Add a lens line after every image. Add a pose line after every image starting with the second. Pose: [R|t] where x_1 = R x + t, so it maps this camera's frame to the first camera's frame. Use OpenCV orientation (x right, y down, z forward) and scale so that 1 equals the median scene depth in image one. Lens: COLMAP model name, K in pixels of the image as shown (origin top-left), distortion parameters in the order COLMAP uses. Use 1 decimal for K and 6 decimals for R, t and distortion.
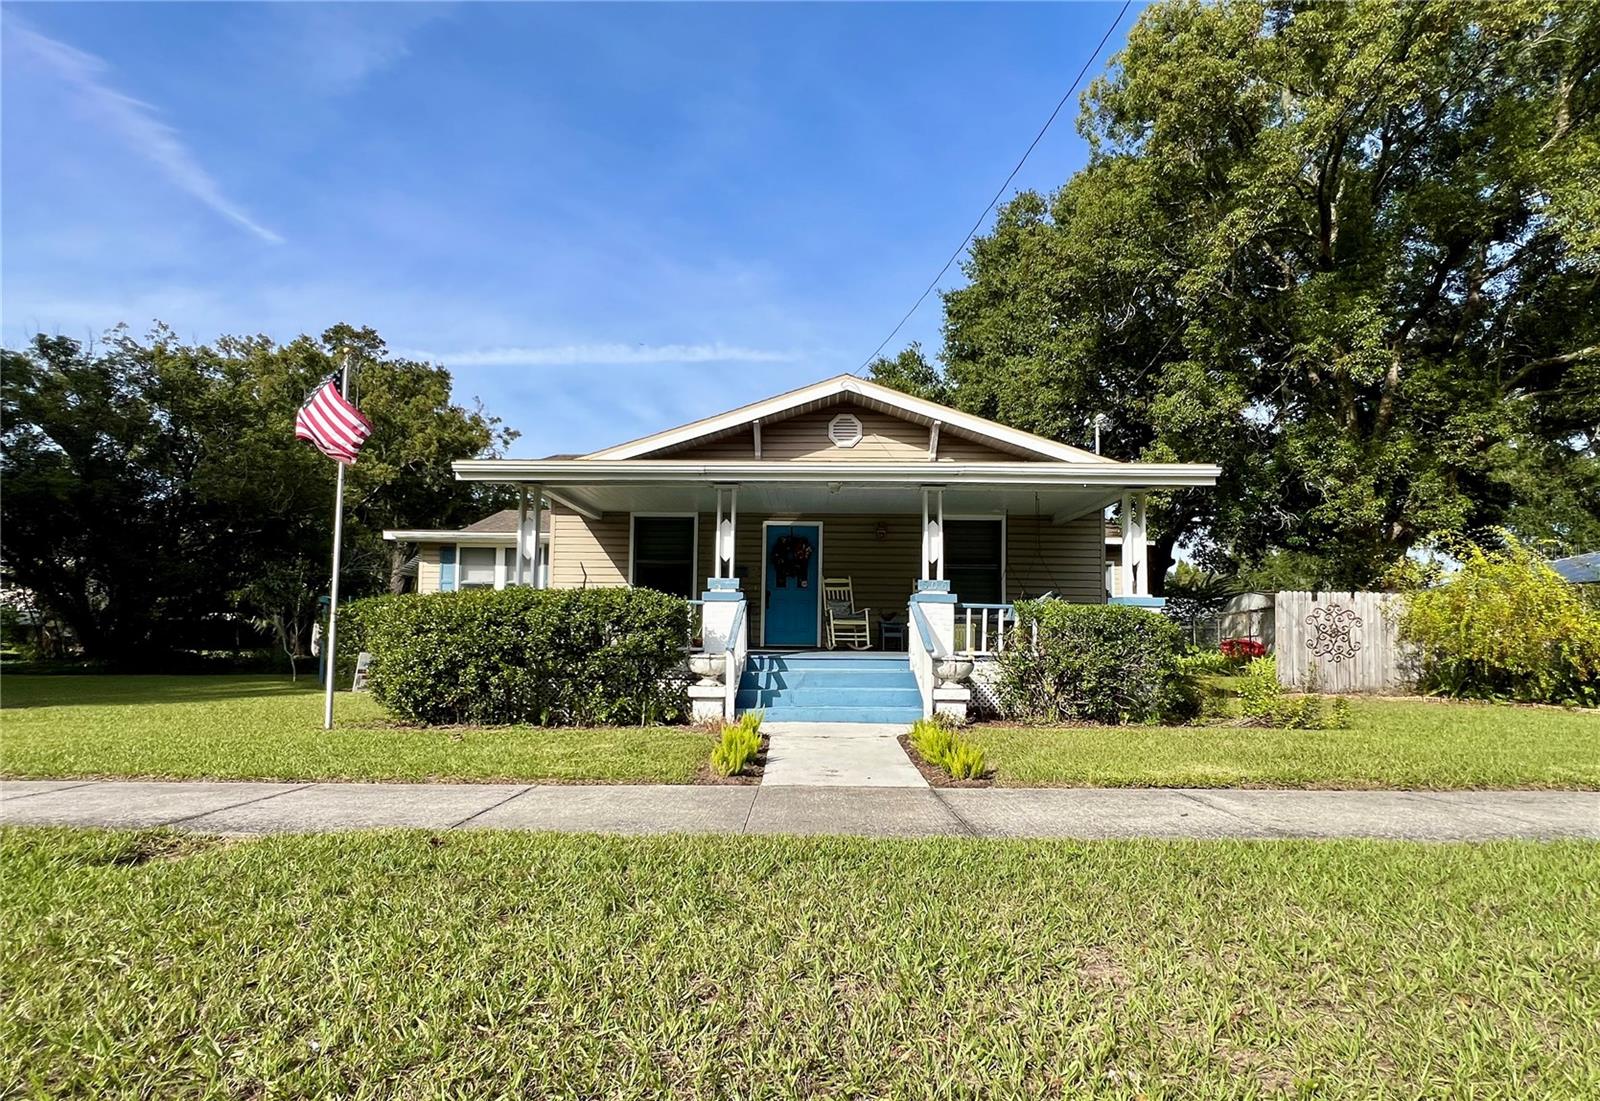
lens RADIAL K [[1033.9, 0, 800.0], [0, 1033.9, 550.5], [0, 0, 1]] dist [0.000038, -0.000011]
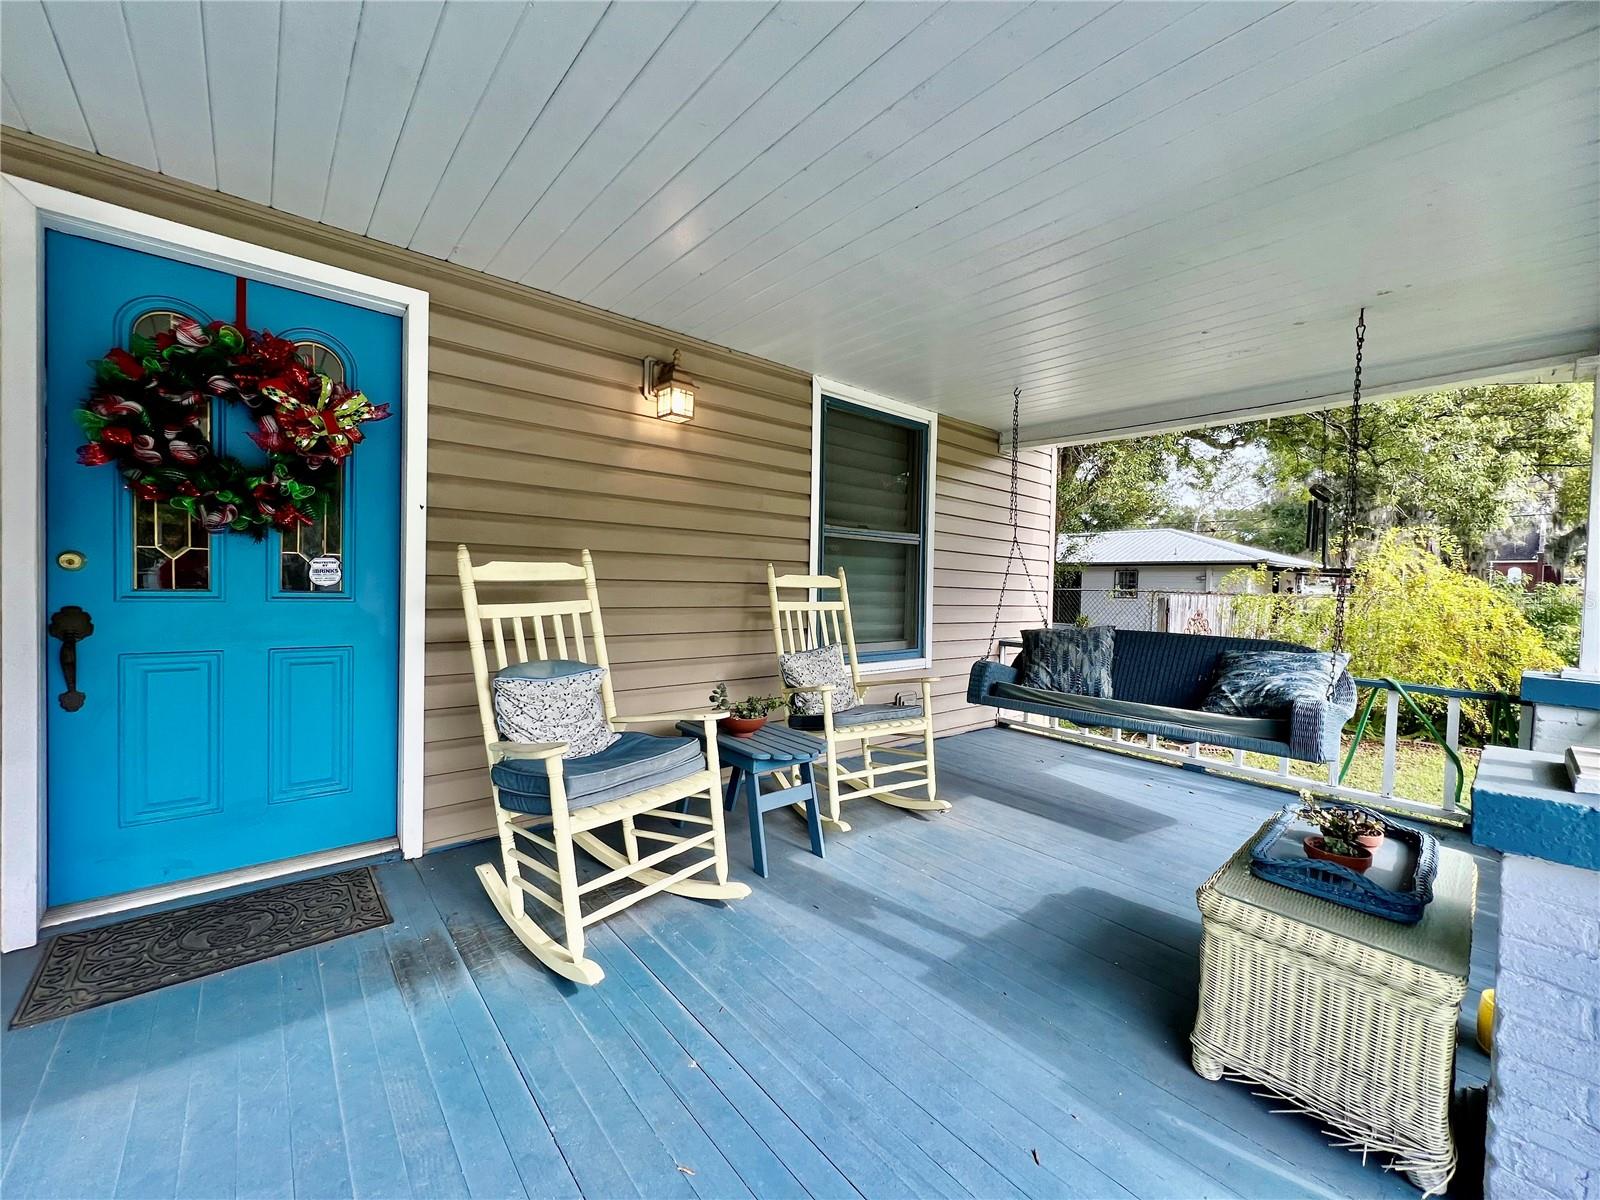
lens RADIAL K [[637.9, 0, 800.0], [0, 637.9, 600.0], [0, 0, 1]] dist [-0.001347, 0.000003]
pose [[0.744051, -0.013438, 0.667987, -0.011246], [-0.078939, 0.991027, 0.107865, 0.016004], [-0.663443, -0.132987, 0.736314, 0.838139]]
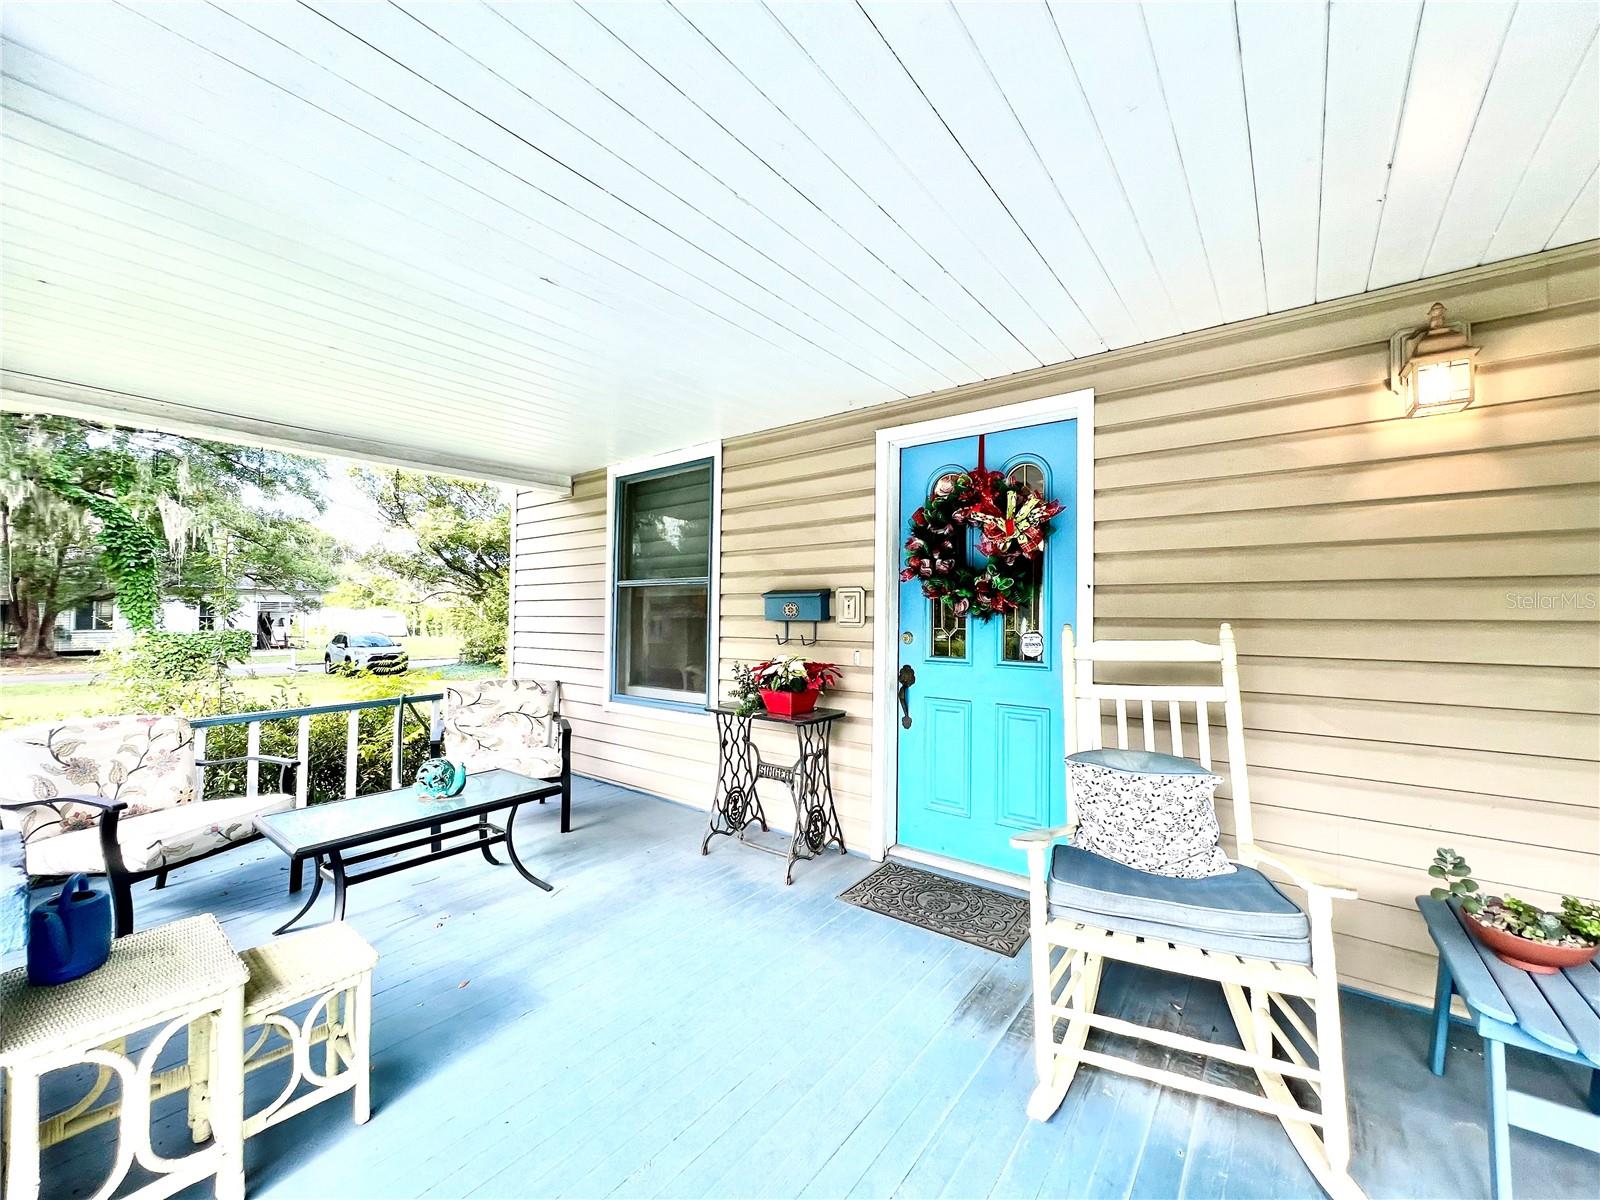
lens RADIAL K [[637.9, 0, 800.0], [0, 637.9, 600.0], [0, 0, 1]] dist [-0.001347, 0.000003]
pose [[0.801160, -0.024106, -0.597965, 0.053953], [0.064566, 0.996838, 0.046320, 0.009548], [0.594958, -0.075718, 0.800183, 0.837980]]
